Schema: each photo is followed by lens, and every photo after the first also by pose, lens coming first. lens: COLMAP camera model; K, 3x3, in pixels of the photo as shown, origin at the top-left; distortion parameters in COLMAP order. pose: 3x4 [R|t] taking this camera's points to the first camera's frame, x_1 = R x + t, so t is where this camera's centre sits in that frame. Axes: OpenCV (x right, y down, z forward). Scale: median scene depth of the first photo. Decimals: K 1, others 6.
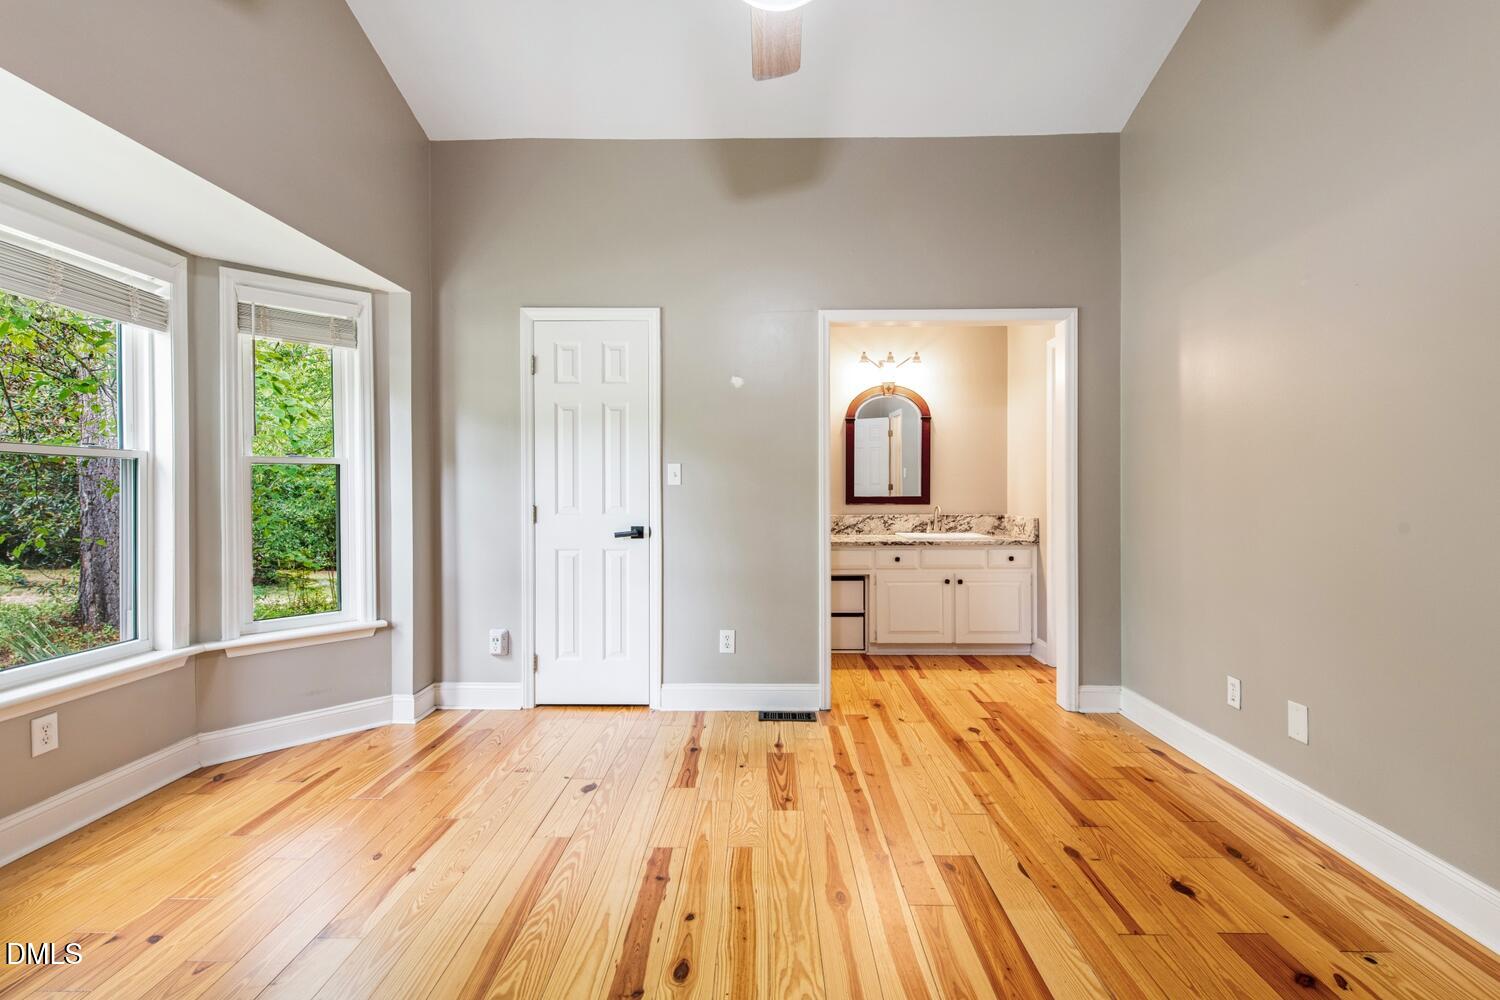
lens RADIAL K [[676.3, 0, 752.0], [0, 676.3, 490.9], [0, 0, 1]] dist [0.012969, -0.003576]
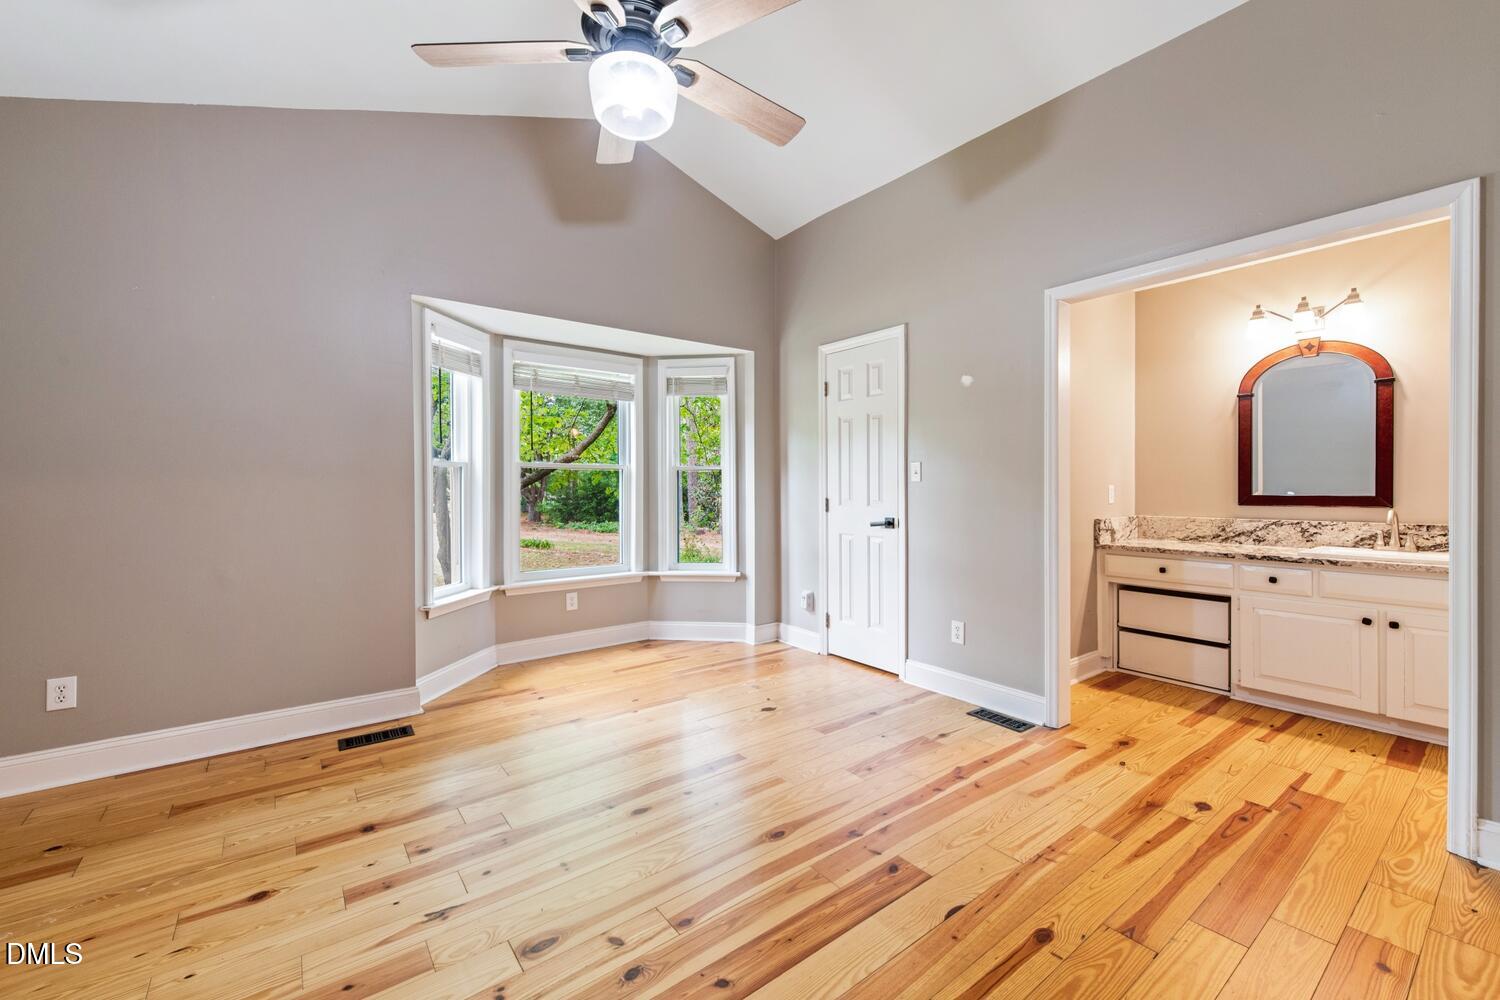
lens RADIAL K [[609.7, 0, 747.2], [0, 609.7, 489.8], [0, 0, 1]] dist [0.004186, -0.001359]
pose [[0.613983, 0.005048, -0.789303, 0.510177], [-0.002524, 0.999987, 0.004433, 0.000952], [0.789315, -0.000730, 0.613988, 0.173614]]
